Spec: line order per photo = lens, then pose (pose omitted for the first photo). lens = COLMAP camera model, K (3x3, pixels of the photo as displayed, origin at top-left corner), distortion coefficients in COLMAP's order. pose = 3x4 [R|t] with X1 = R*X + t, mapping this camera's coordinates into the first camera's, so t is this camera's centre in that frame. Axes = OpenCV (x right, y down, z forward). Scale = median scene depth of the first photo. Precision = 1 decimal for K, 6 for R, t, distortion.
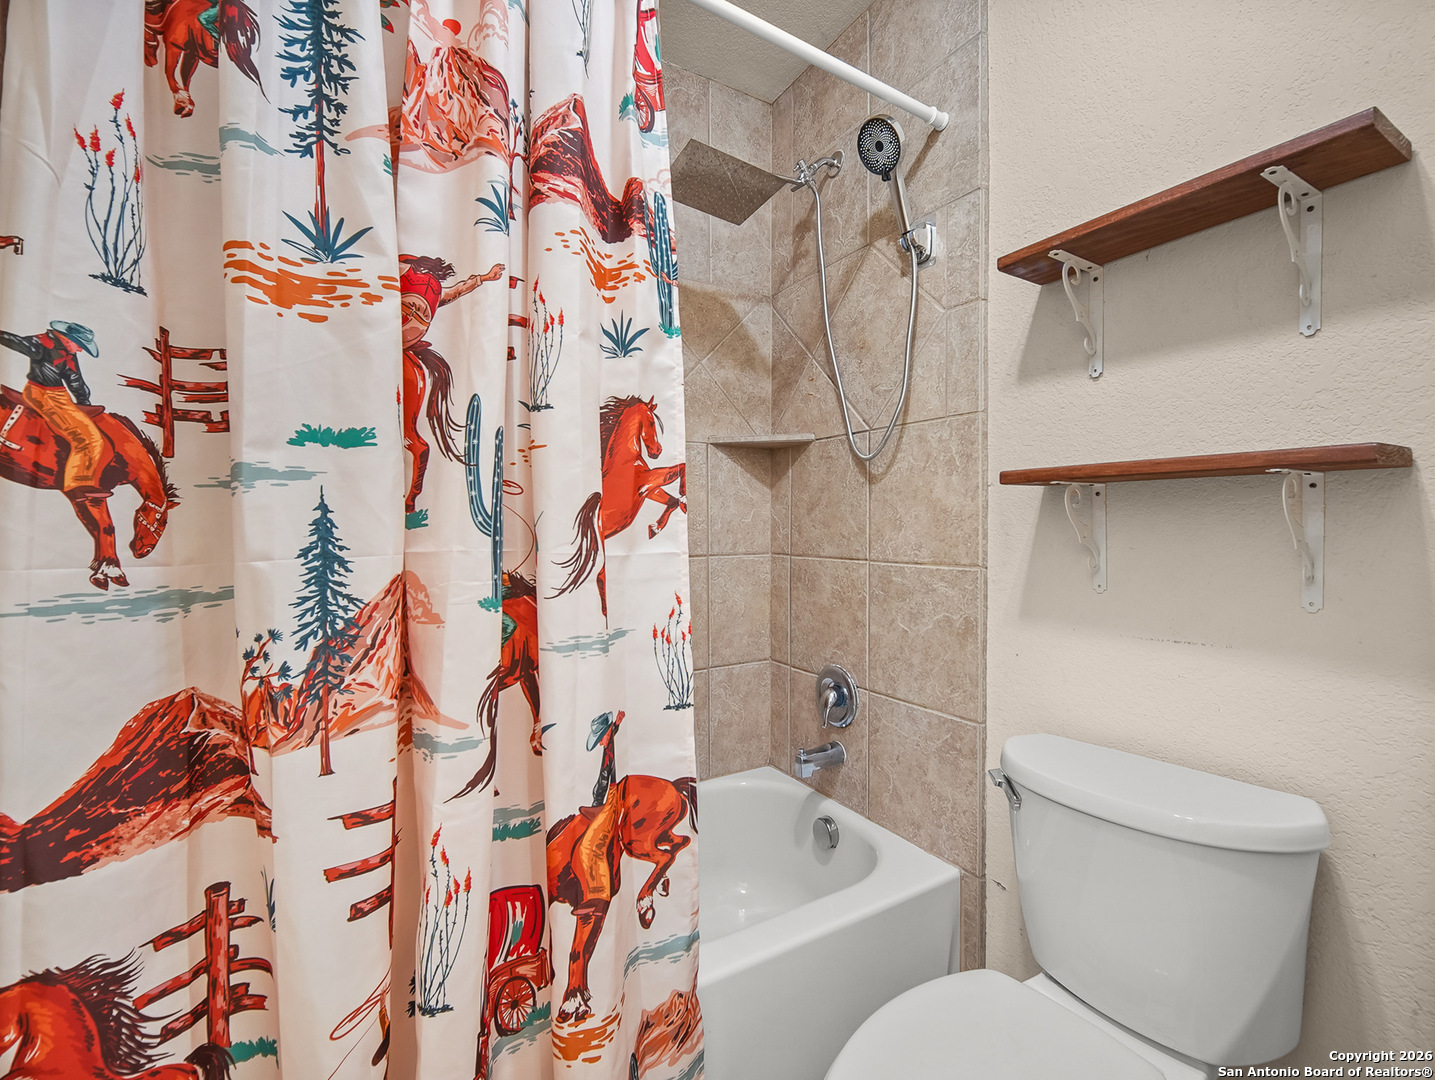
lens RADIAL K [[641.1, 0, 720.7], [0, 641.1, 527.2], [0, 0, 1]] dist [-0.019126, 0.004692]
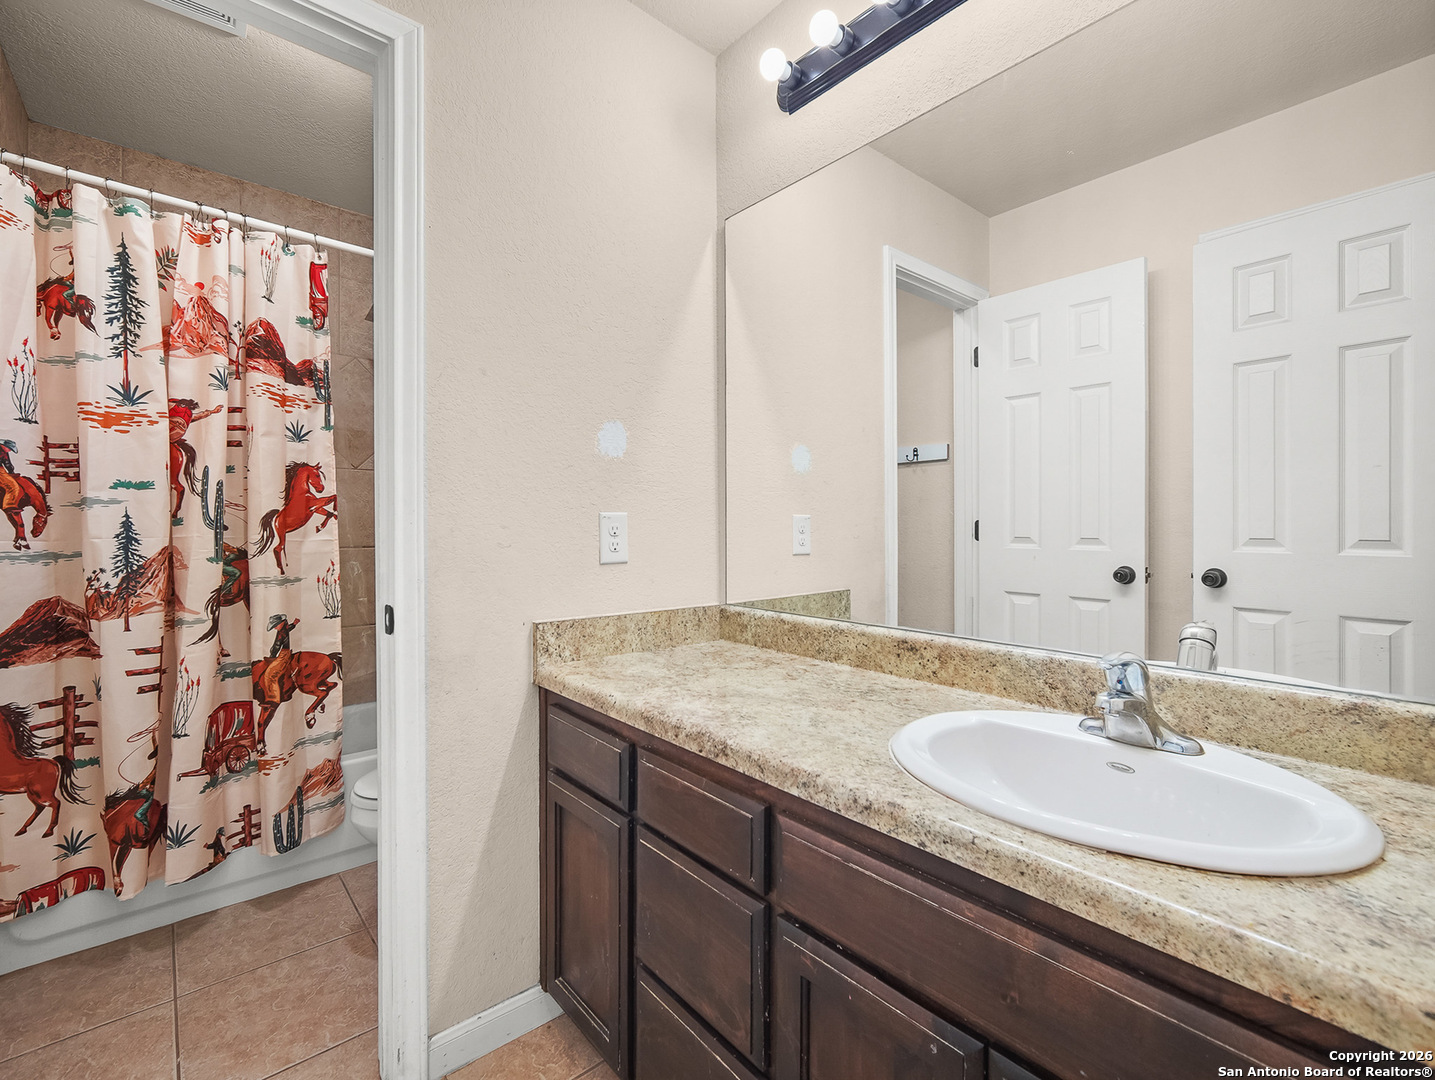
lens RADIAL K [[648.7, 0, 714.7], [0, 648.7, 531.8], [0, 0, 1]] dist [-0.016725, 0.009317]
pose [[0.984409, 0.005471, 0.175808, 1.023028], [-0.004891, 0.999981, -0.003730, 0.022192], [-0.175825, 0.002811, 0.984417, -1.609761]]
